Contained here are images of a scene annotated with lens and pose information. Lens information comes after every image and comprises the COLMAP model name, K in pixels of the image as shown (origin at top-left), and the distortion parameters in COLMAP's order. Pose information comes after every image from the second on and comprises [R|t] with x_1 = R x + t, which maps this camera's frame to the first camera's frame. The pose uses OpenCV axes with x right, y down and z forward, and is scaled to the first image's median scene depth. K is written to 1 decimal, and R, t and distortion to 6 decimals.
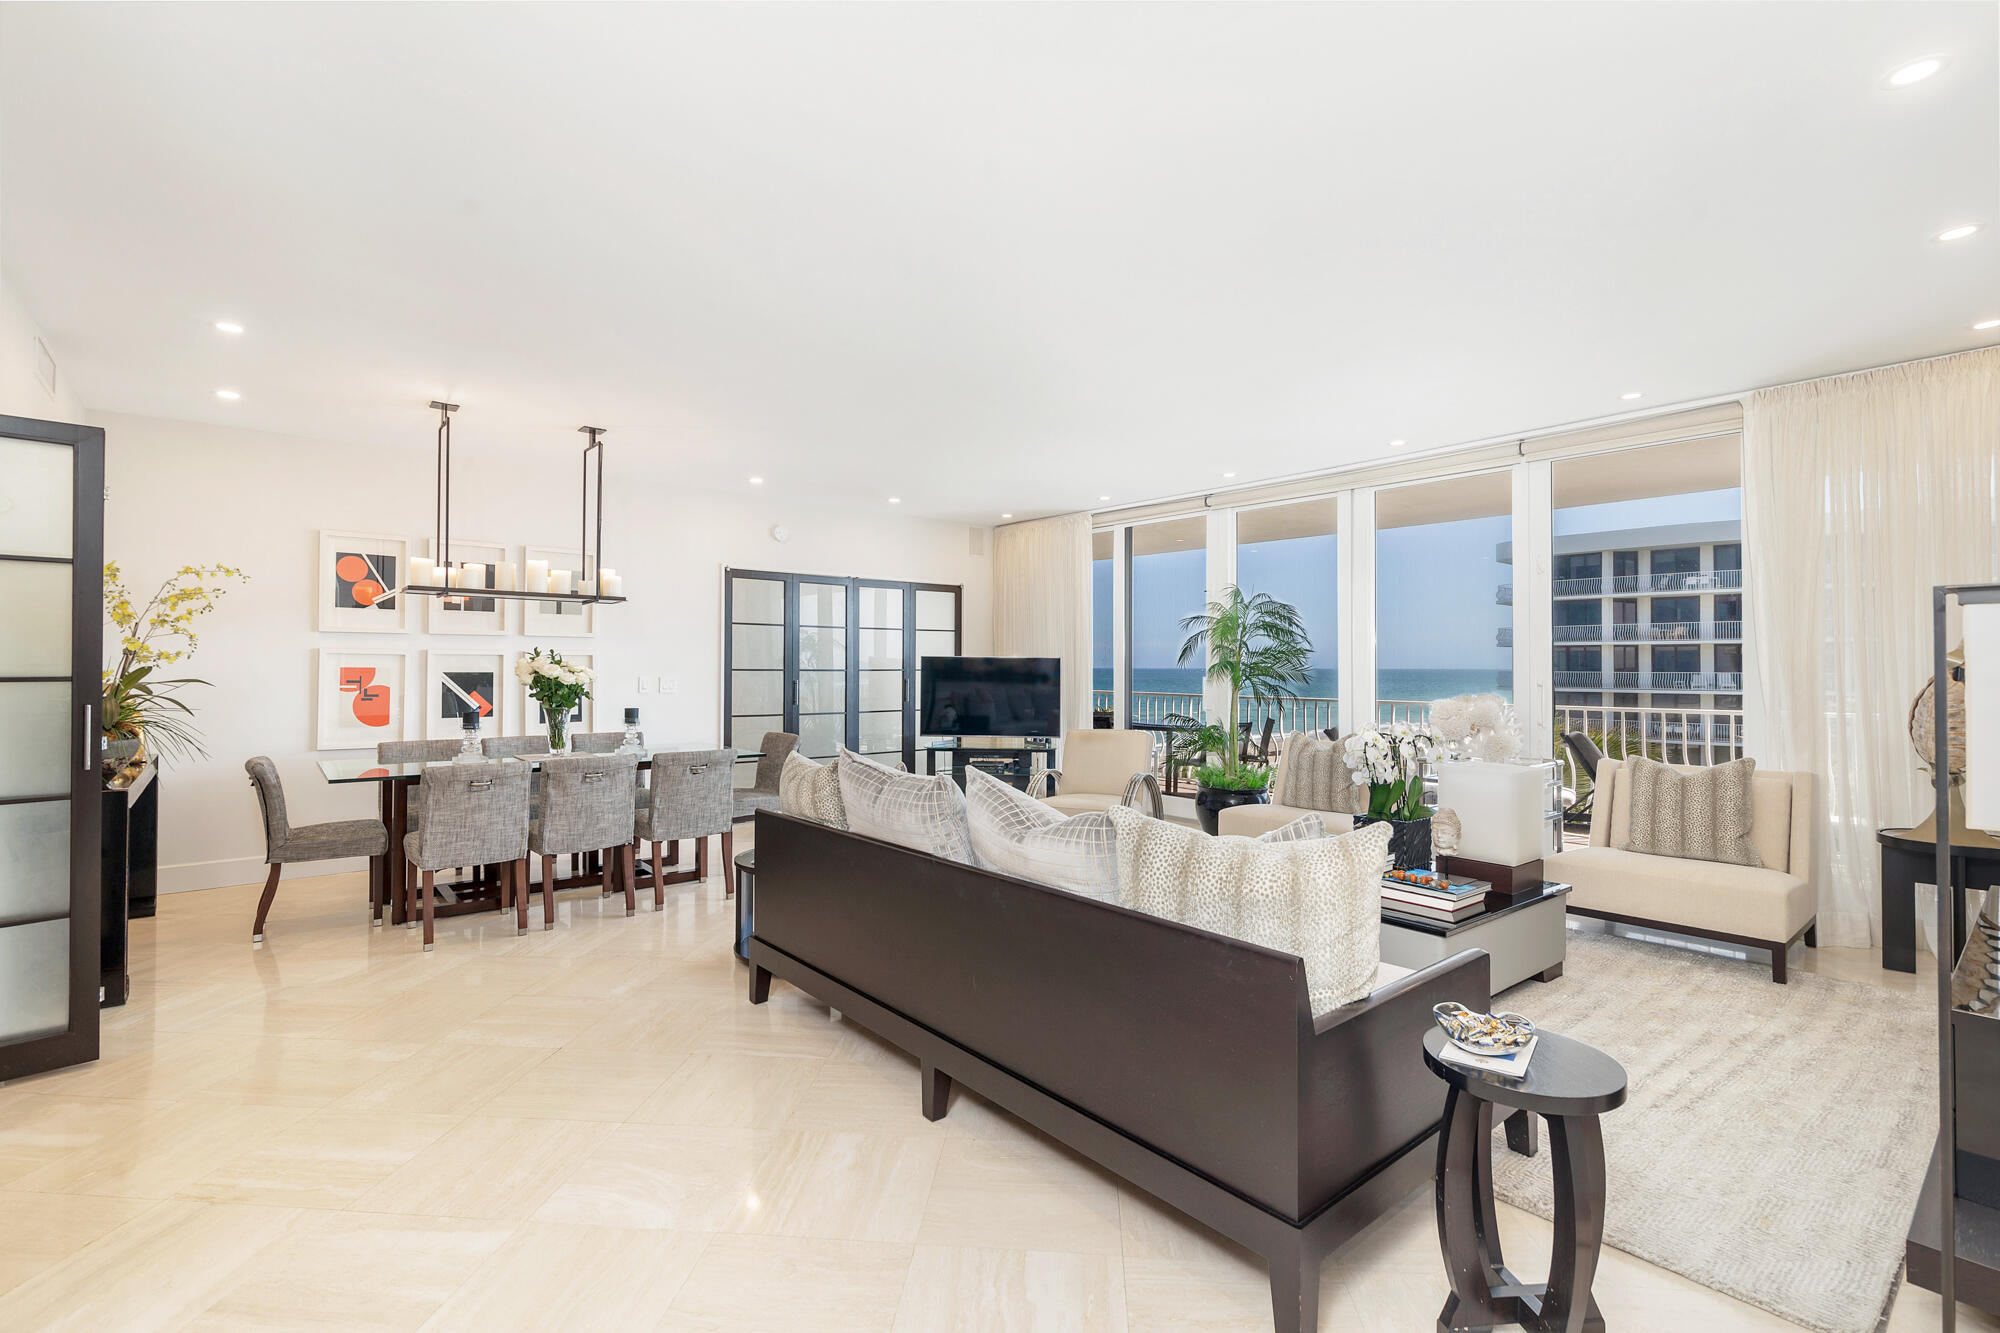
lens RADIAL K [[912.8, 0, 1002.9], [0, 912.8, 657.2], [0, 0, 1]] dist [0.003737, -0.000019]
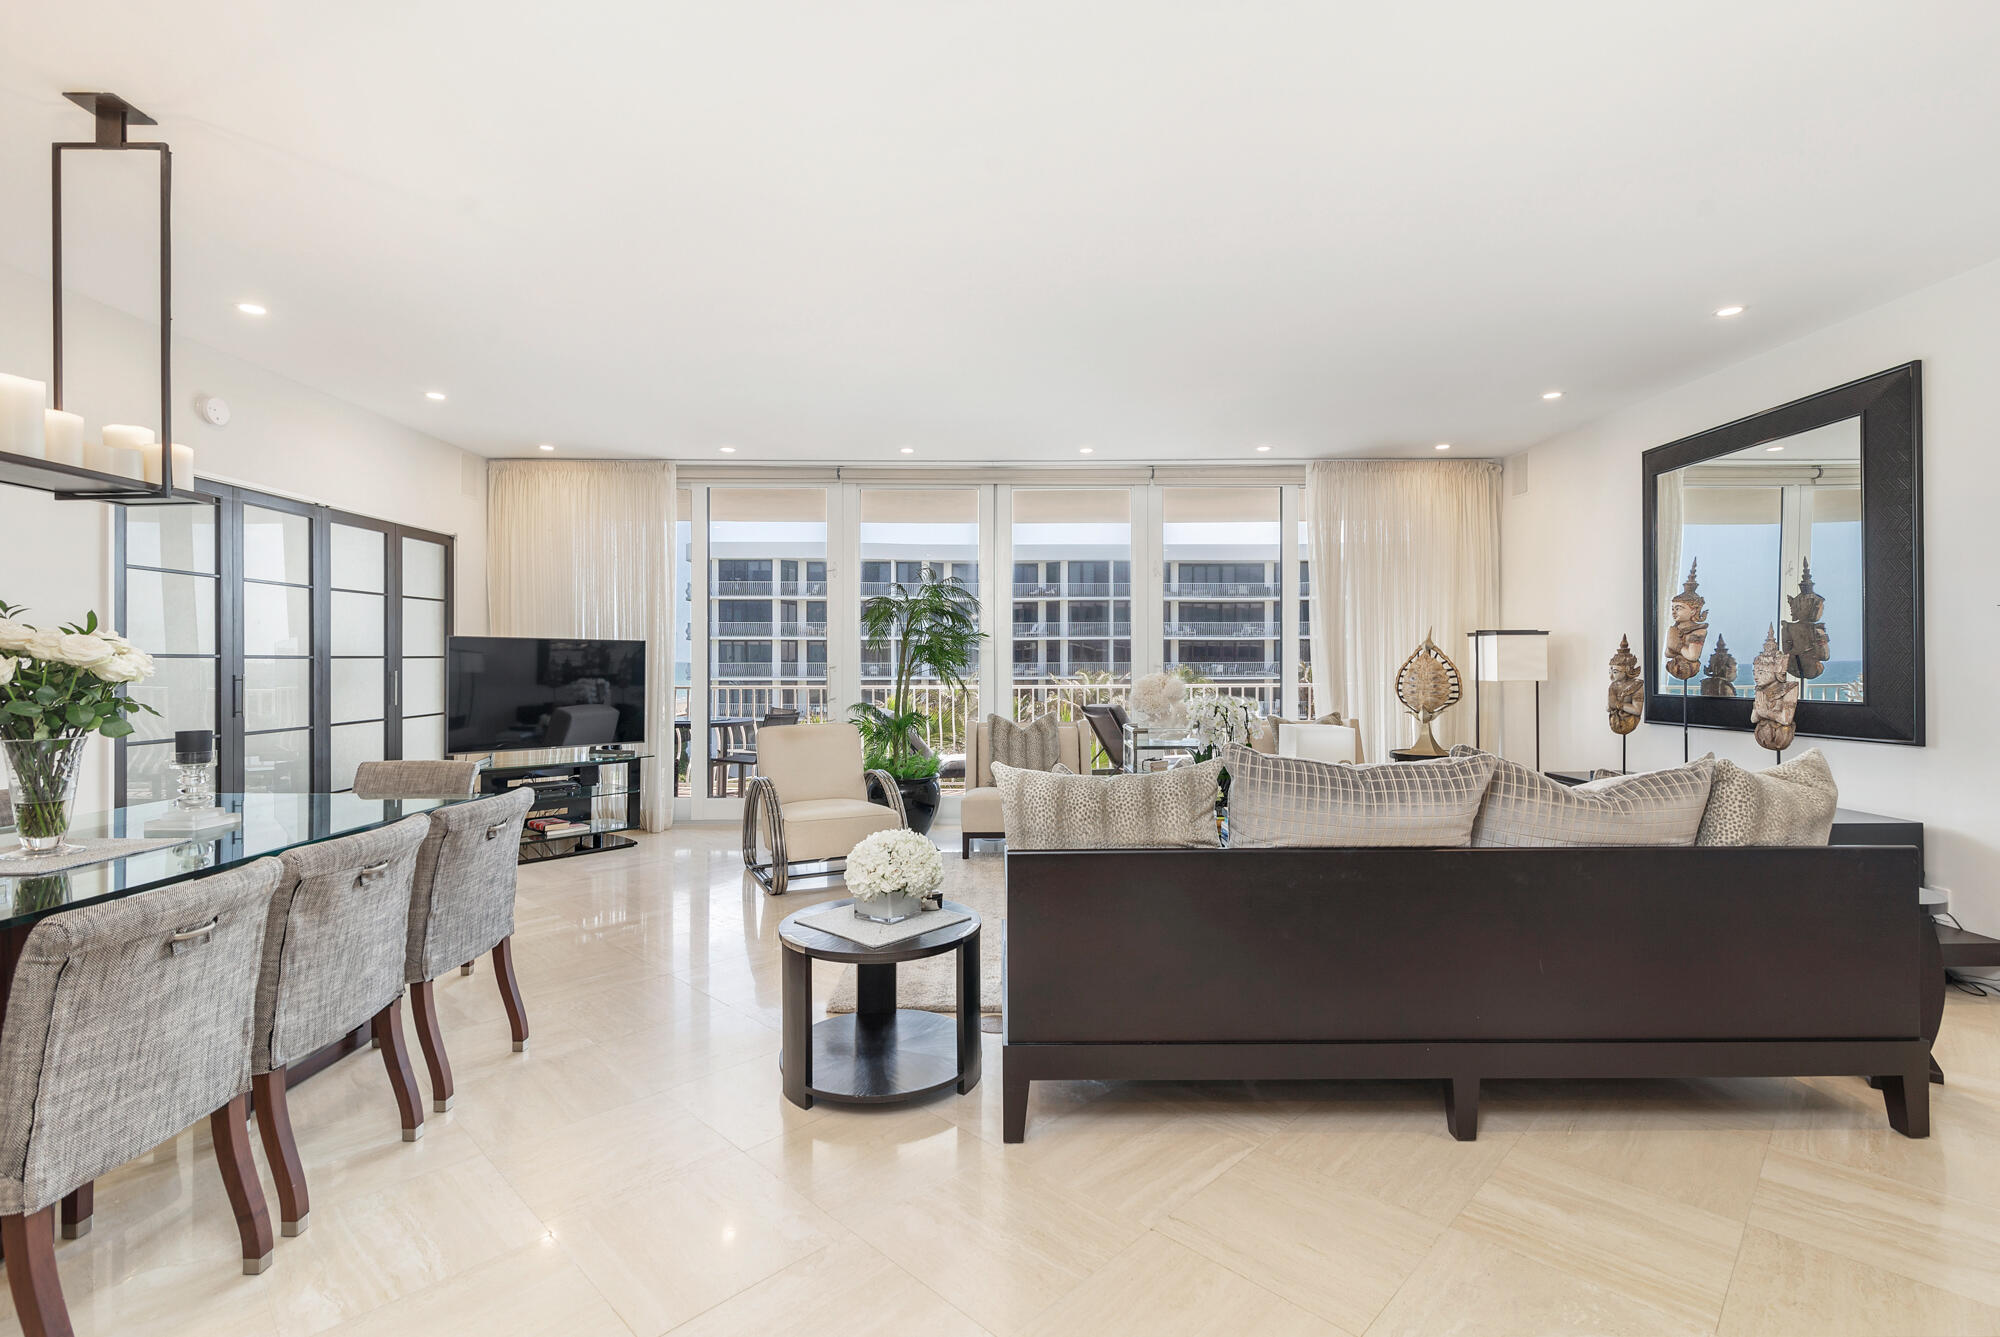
lens RADIAL K [[912.8, 0, 1004.7], [0, 912.8, 663.6], [0, 0, 1]] dist [0.003737, -0.000019]
pose [[0.635360, -0.006316, 0.772190, -0.342796], [-0.004903, 0.999913, 0.012213, 0.008624], [-0.772200, -0.011545, 0.635274, 0.252913]]
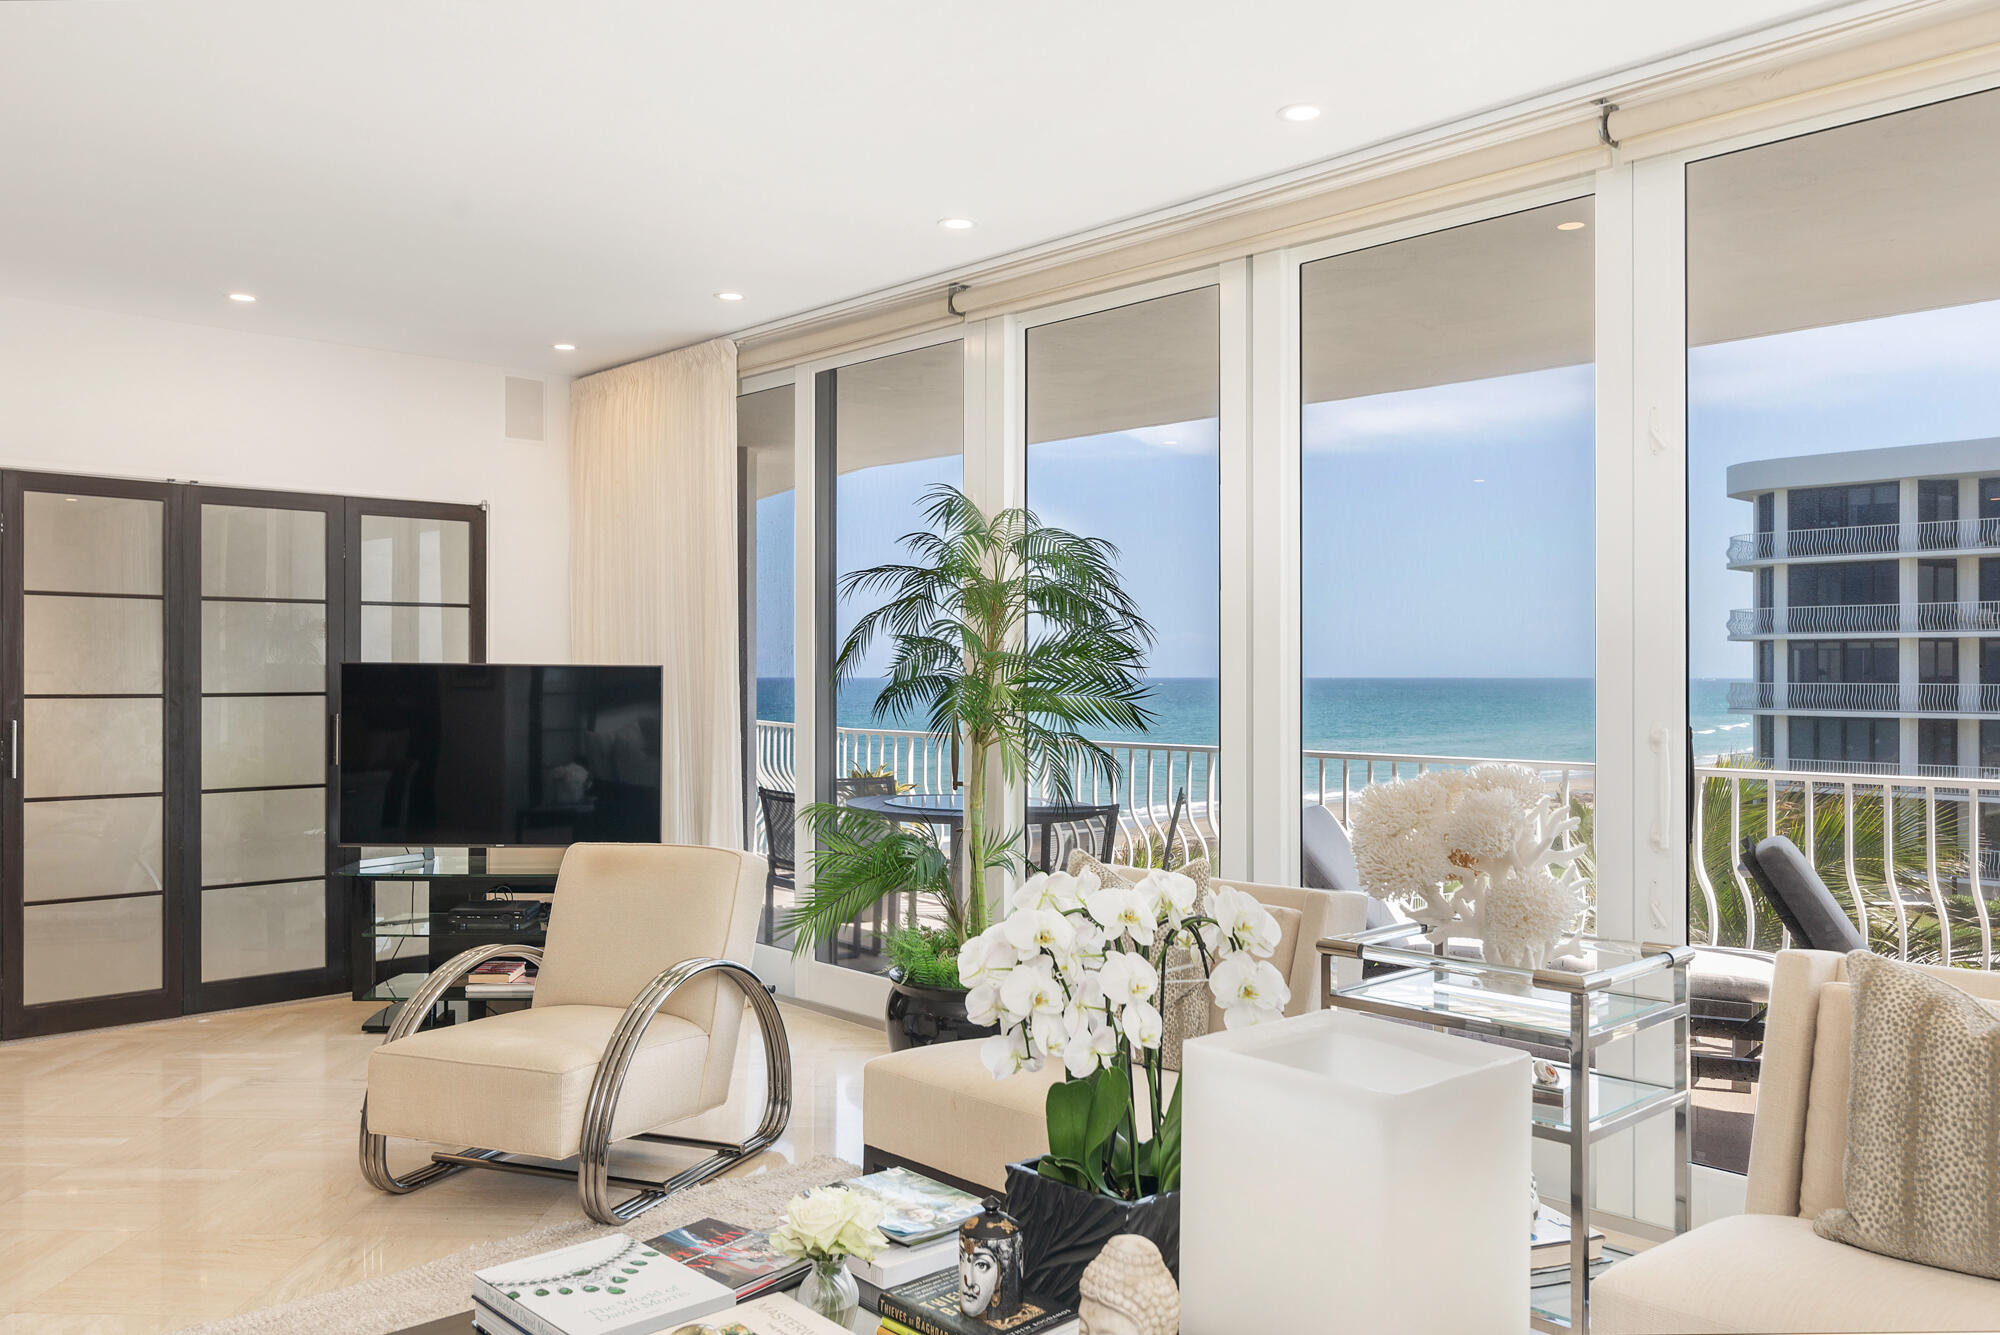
lens RADIAL K [[1542.7, 0, 1008.9], [0, 1542.7, 672.4], [0, 0, 1]] dist [-0.002761, 0.000259]
pose [[0.998588, -0.002291, 0.053072, 0.187406], [0.001859, 0.999965, 0.008195, -0.002210], [-0.053089, -0.008085, 0.998557, 0.242725]]
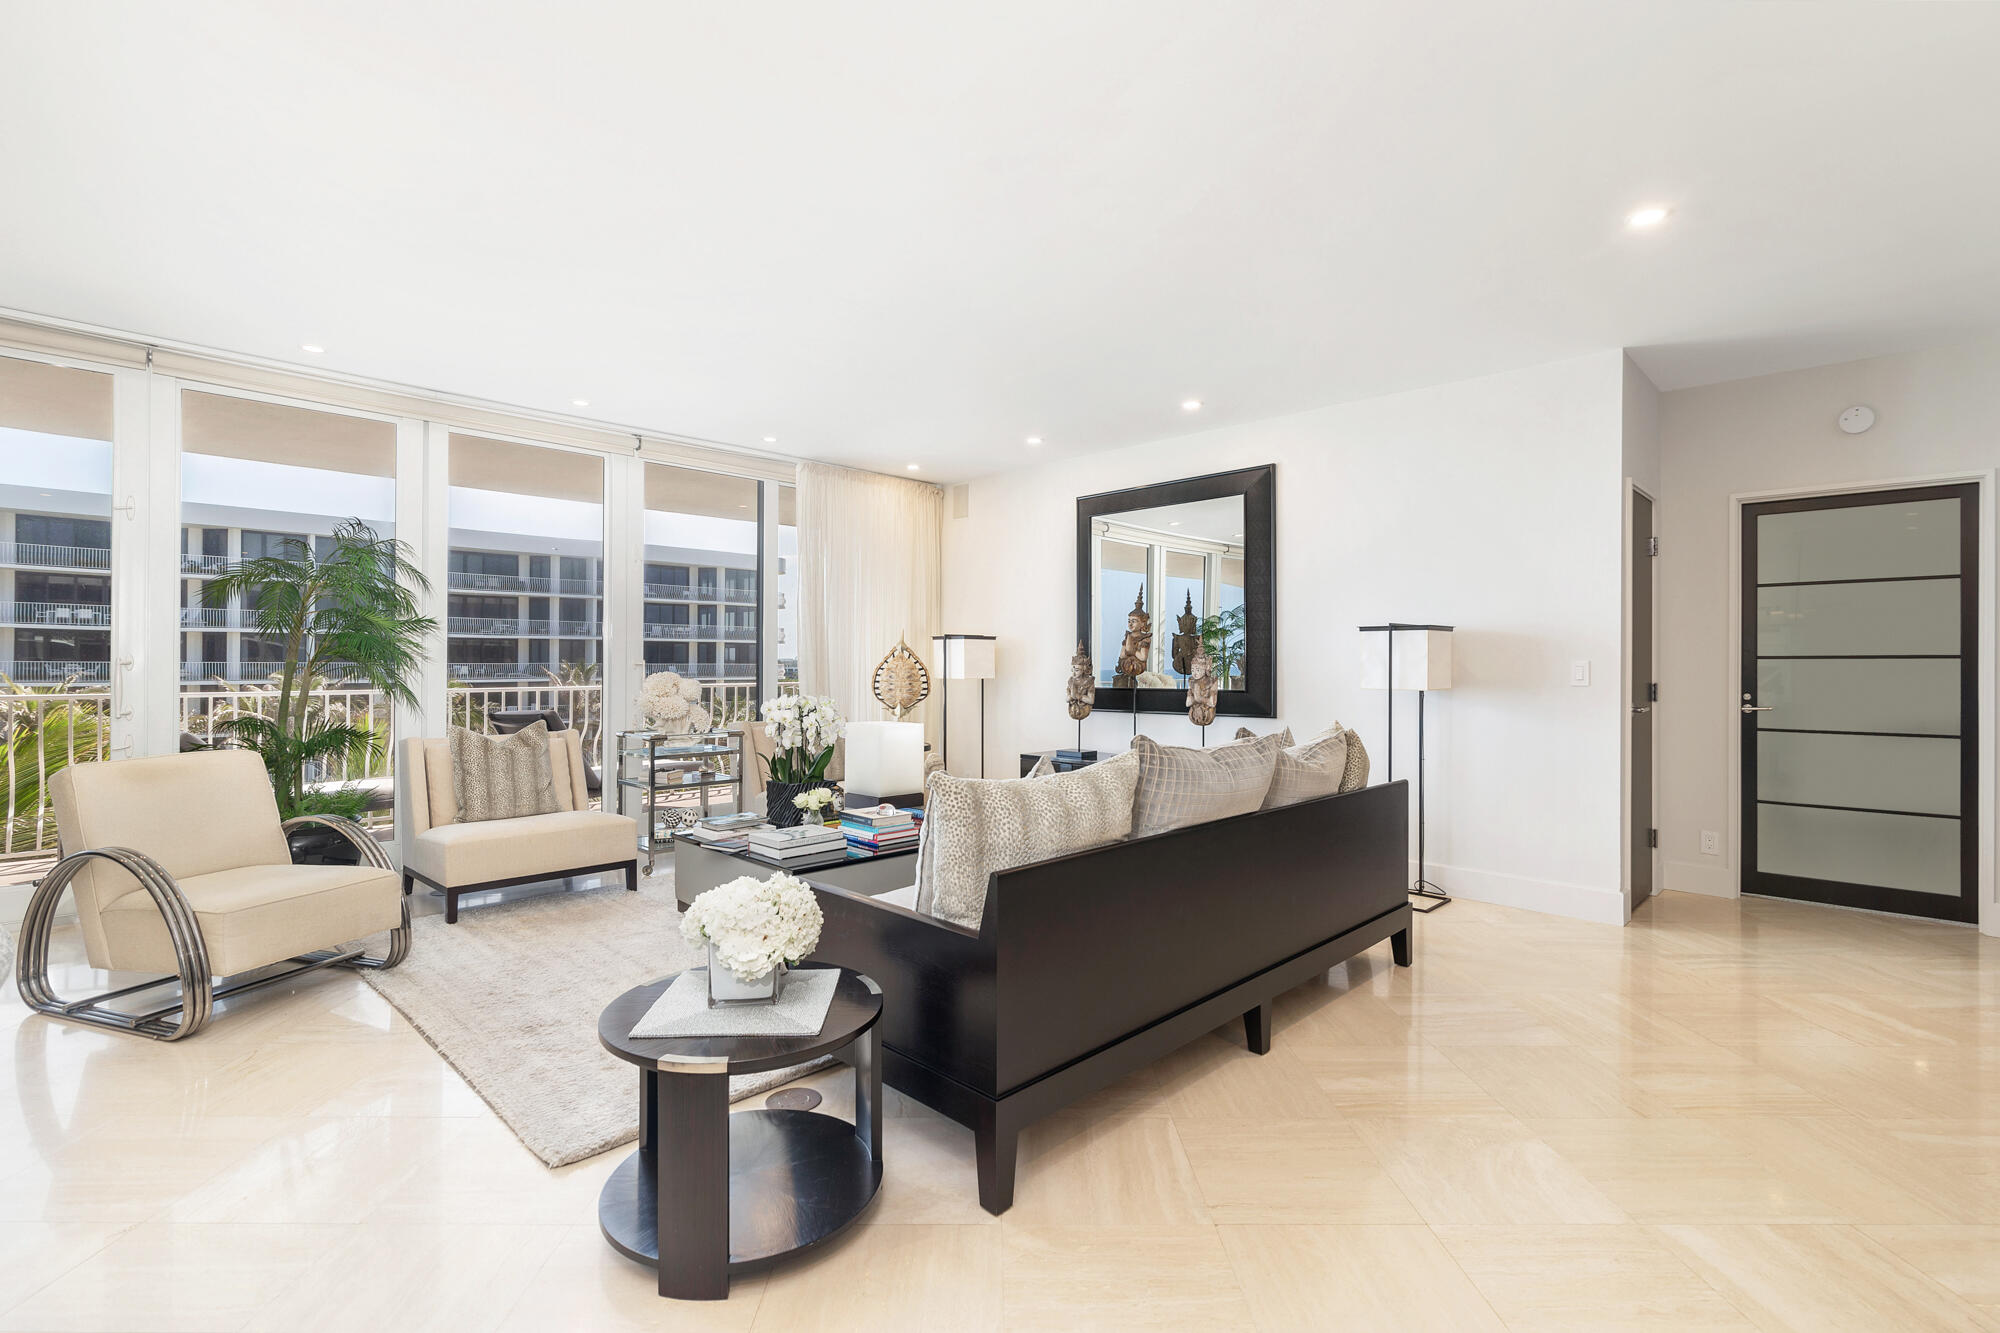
lens RADIAL K [[912.8, 0, 990.3], [0, 912.8, 665.9], [0, 0, 1]] dist [0.003737, -0.000019]
pose [[-0.095742, -0.005006, 0.995394, -0.365683], [-0.016668, 0.999855, 0.003425, 0.014332], [-0.995267, -0.016263, -0.095811, 0.463367]]
